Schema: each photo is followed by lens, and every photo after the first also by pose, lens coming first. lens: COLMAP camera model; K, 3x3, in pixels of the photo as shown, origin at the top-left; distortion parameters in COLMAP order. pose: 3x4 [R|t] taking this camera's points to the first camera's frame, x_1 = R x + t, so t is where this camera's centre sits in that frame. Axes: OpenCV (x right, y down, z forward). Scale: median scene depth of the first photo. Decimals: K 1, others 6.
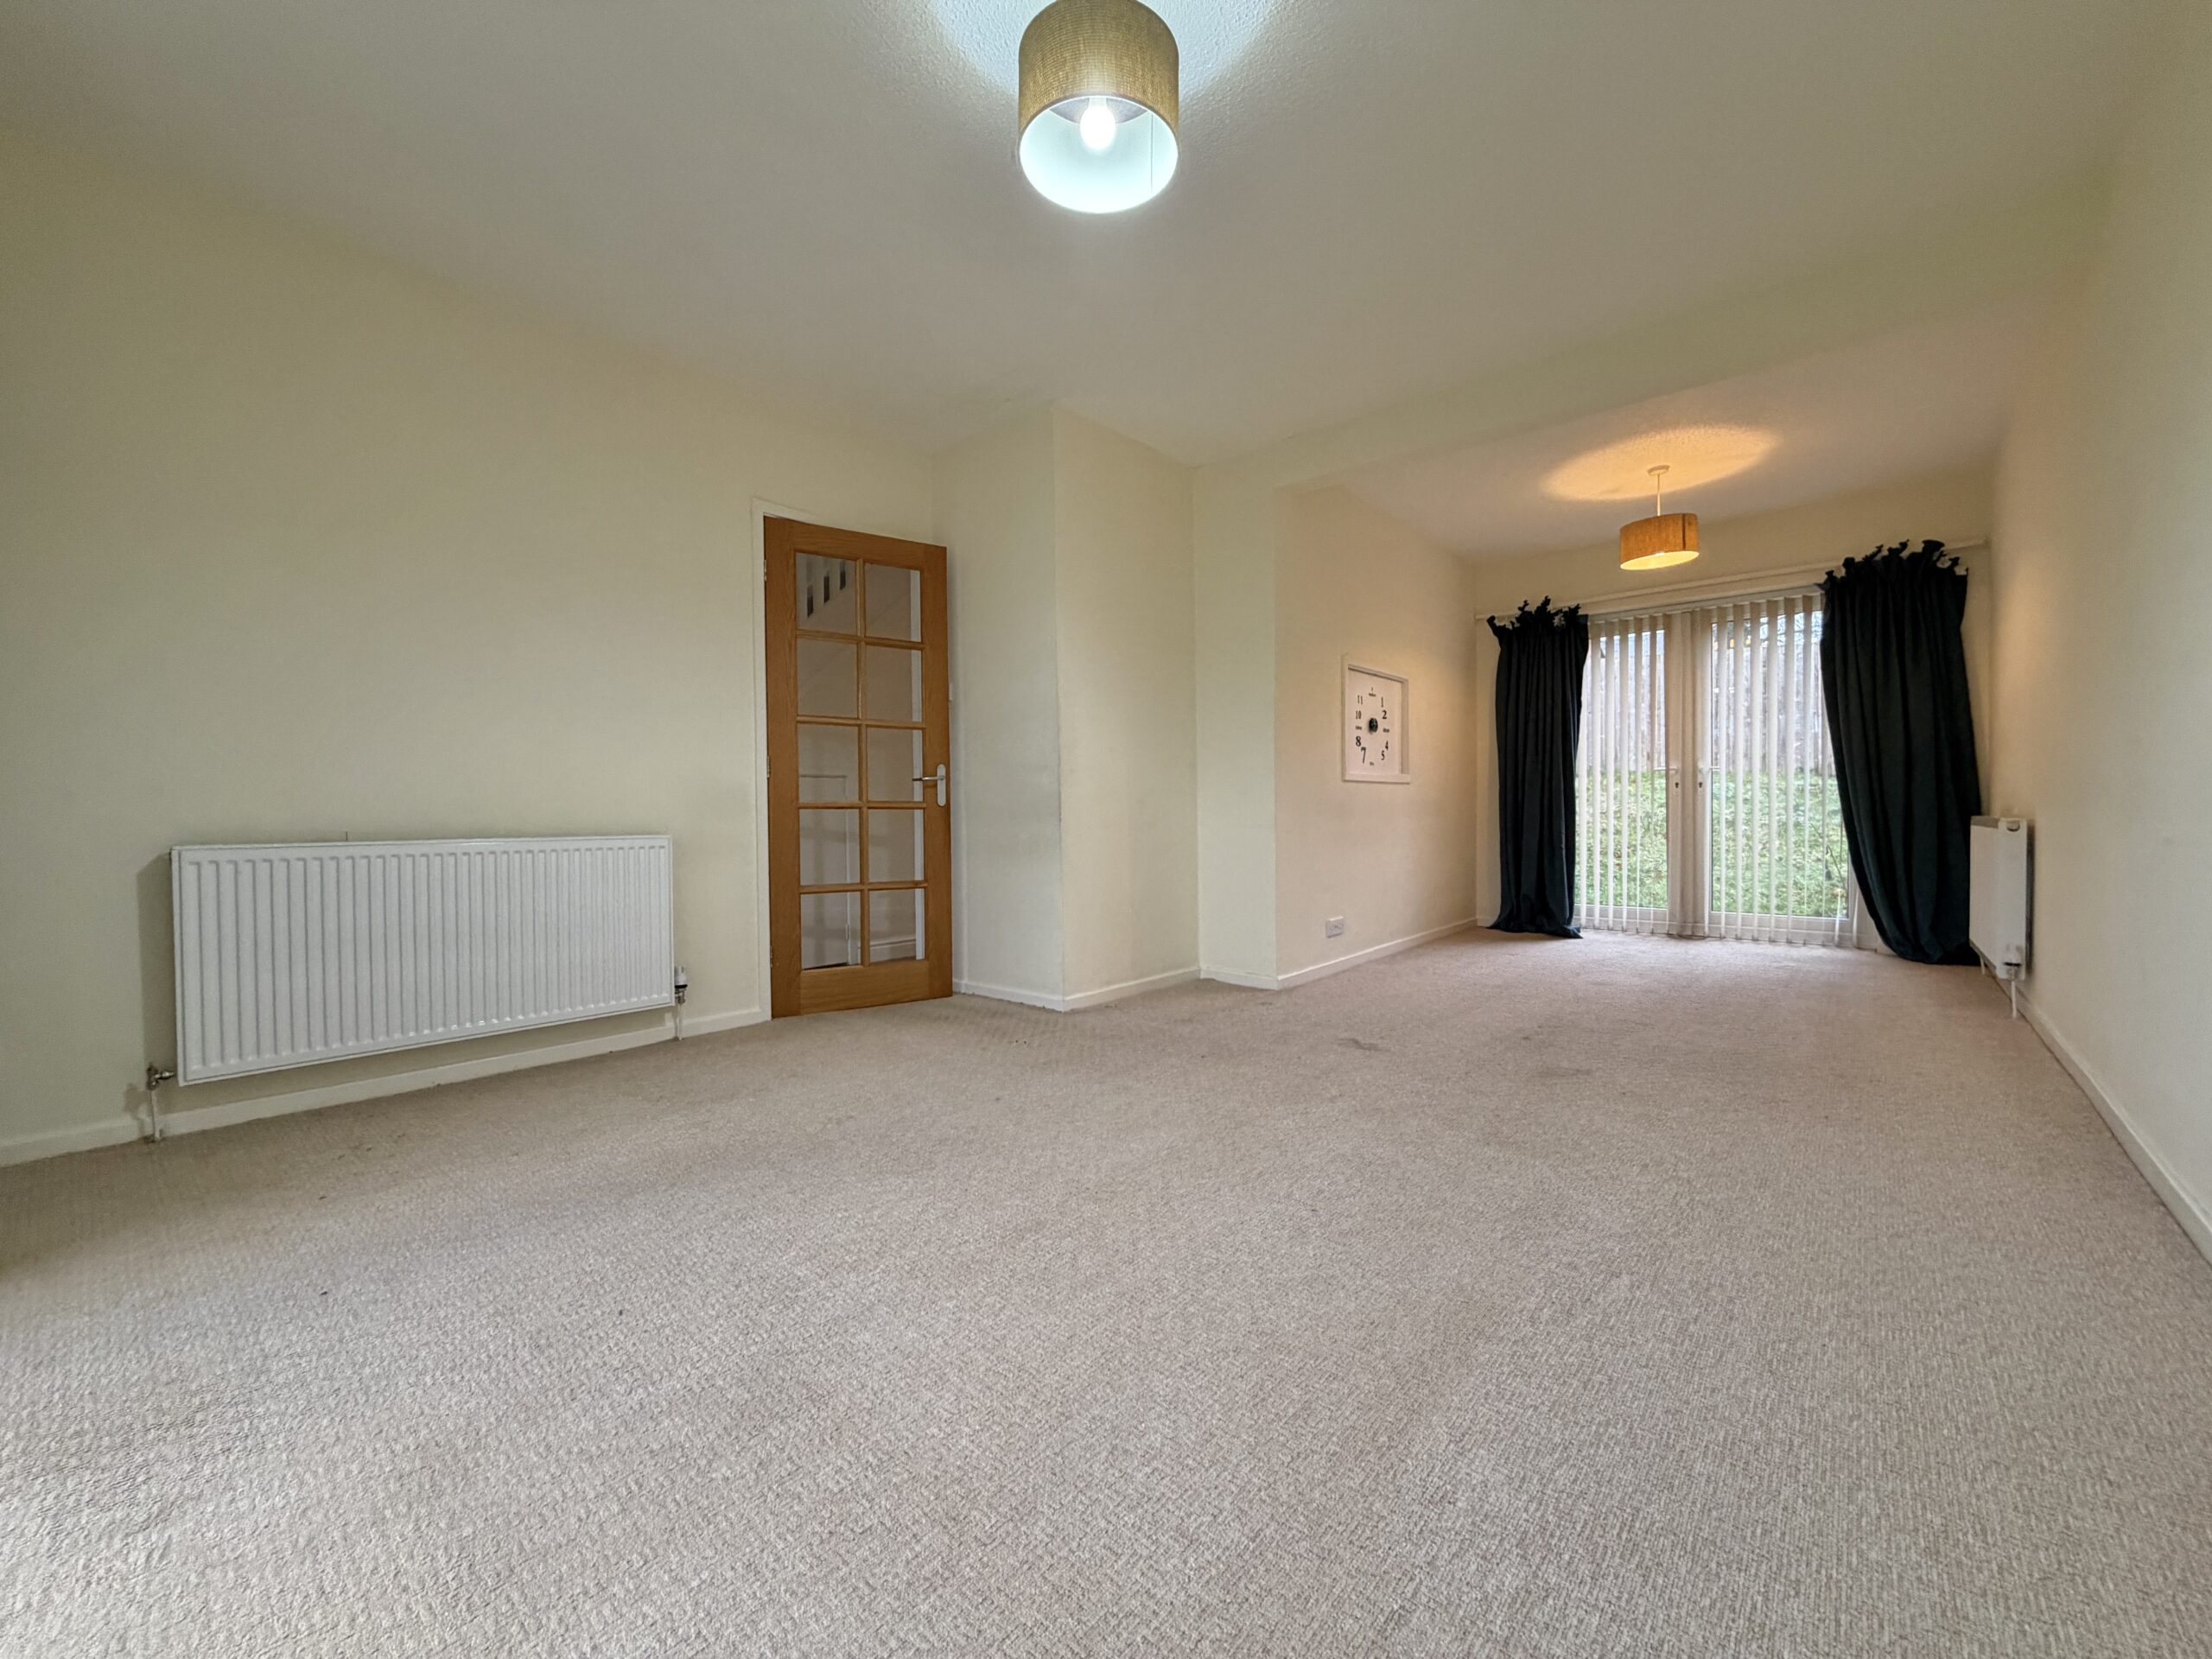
lens RADIAL K [[881.7, 0, 1105.6], [0, 881.7, 826.9], [0, 0, 1]] dist [-0.000782, -0.000097]
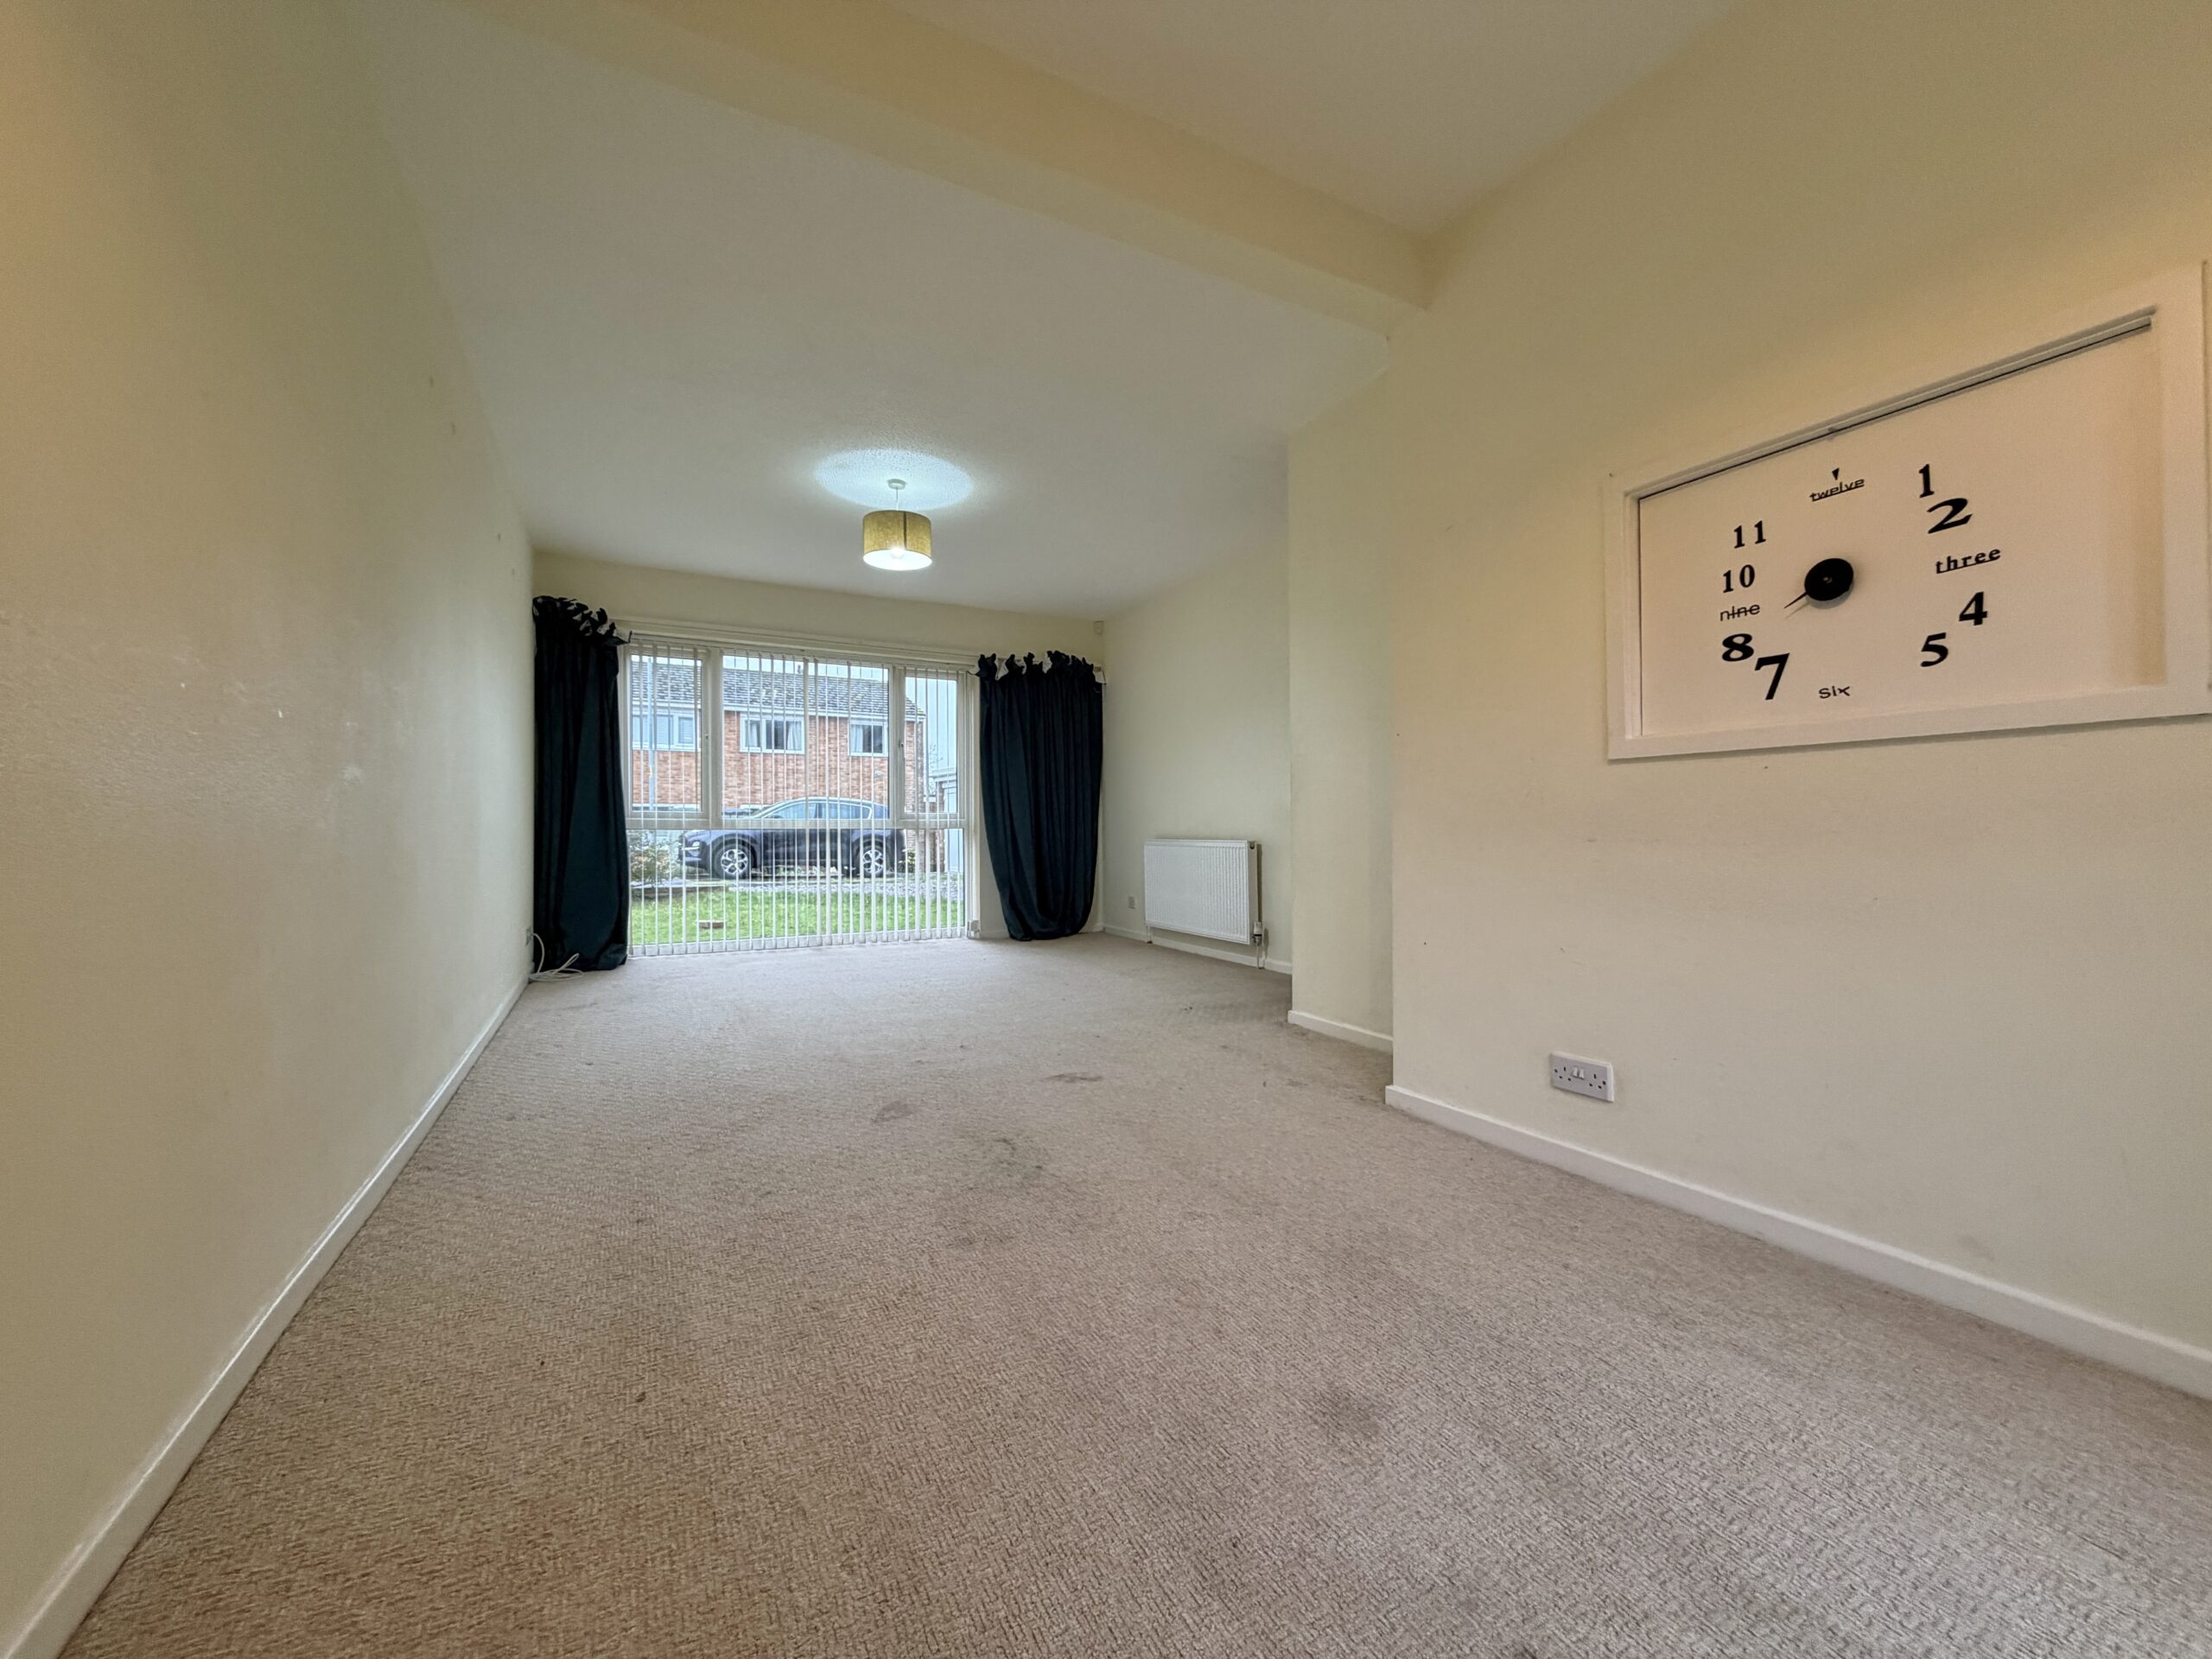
lens RADIAL K [[881.7, 0, 1107.2], [0, 881.7, 823.4], [0, 0, 1]] dist [-0.000782, -0.000097]
pose [[-0.371169, 0.001796, -0.928564, 1.222307], [-0.009544, 0.999938, 0.005749, -0.033609], [0.928516, 0.010996, -0.371129, 1.461692]]
